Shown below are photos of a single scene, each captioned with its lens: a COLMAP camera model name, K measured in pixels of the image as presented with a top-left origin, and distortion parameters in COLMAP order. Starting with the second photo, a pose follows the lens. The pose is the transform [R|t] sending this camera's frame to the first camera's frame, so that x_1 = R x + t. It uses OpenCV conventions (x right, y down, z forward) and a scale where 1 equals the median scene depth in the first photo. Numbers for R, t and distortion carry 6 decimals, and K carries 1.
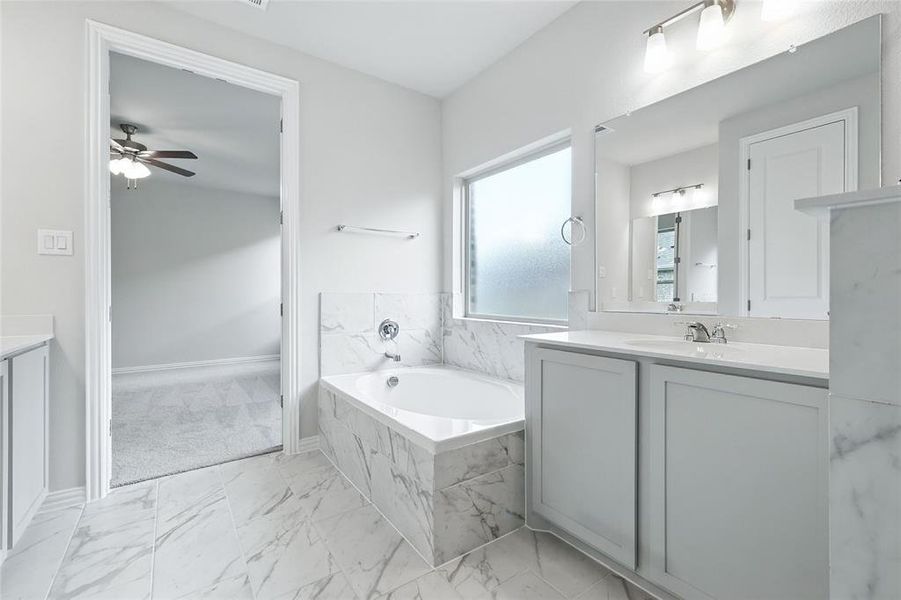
lens RADIAL K [[398.1, 0, 451.6], [0, 398.1, 295.1], [0, 0, 1]] dist [0.003610, 0.000614]
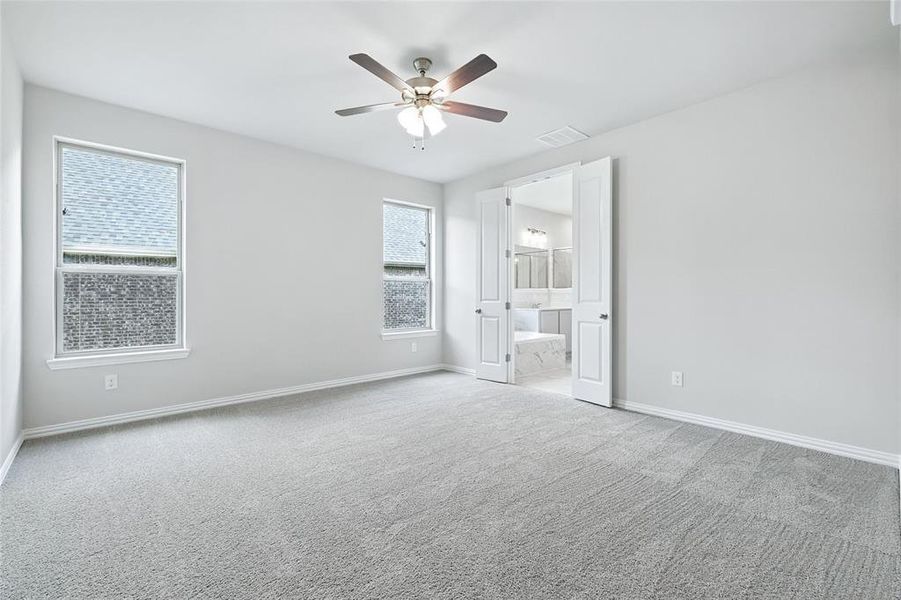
lens RADIAL K [[398.1, 0, 451.6], [0, 398.1, 295.1], [0, 0, 1]] dist [0.003610, 0.000614]
pose [[-0.121187, -0.001317, 0.992629, -2.256108], [0.000871, 0.999999, 0.001433, -0.019110], [-0.992629, 0.001038, -0.121186, 1.529553]]
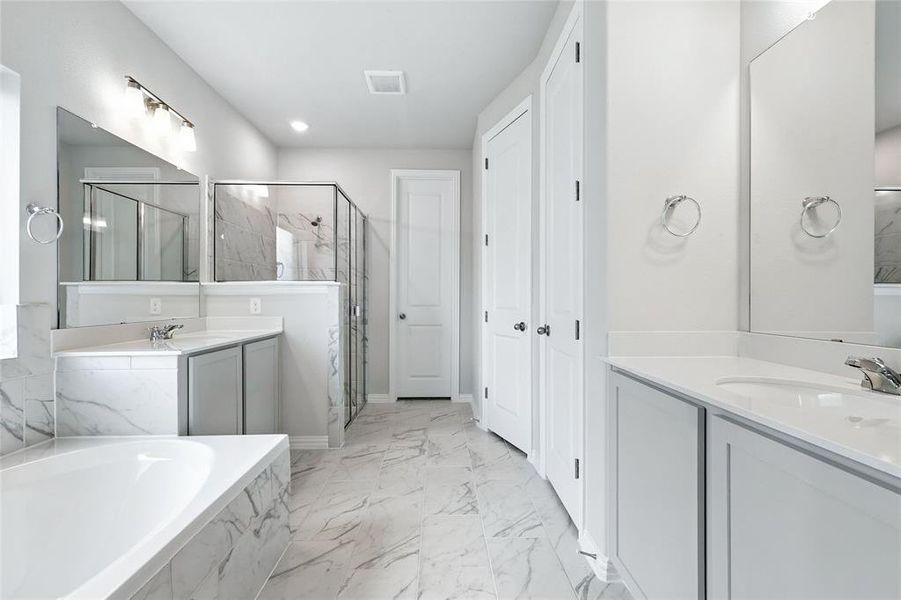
lens RADIAL K [[398.1, 0, 451.6], [0, 398.1, 295.1], [0, 0, 1]] dist [0.003610, 0.000614]
pose [[-0.834718, 0.009171, 0.550602, -0.636463], [0.002832, 0.999920, -0.012362, -0.013180], [-0.550671, -0.008759, -0.834677, 1.006332]]
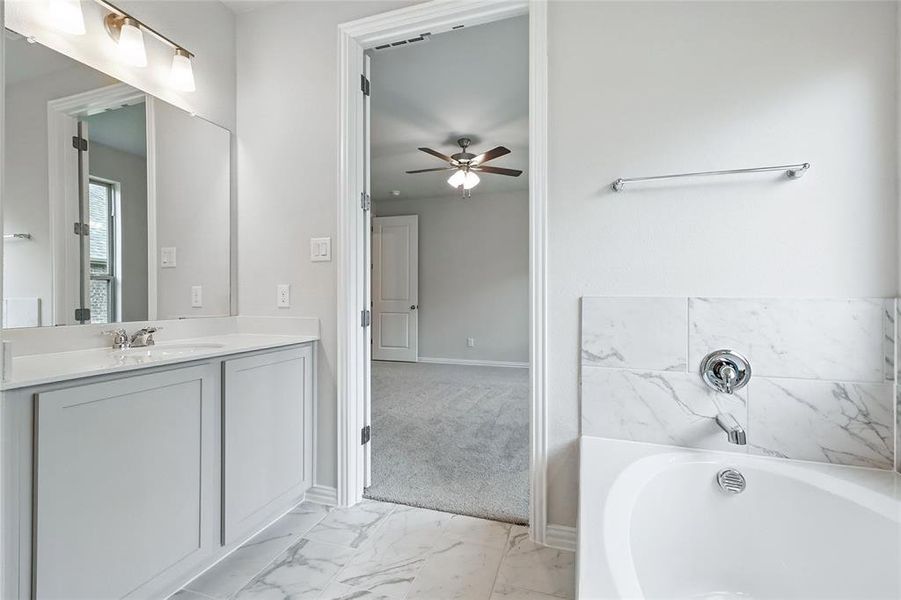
lens RADIAL K [[398.1, 0, 451.6], [0, 398.1, 295.1], [0, 0, 1]] dist [0.003610, 0.000614]
pose [[0.593379, 0.000464, -0.804923, 0.046321], [-0.002769, 0.999995, -0.001465, -0.007737], [0.804919, 0.003098, 0.593377, 0.492802]]
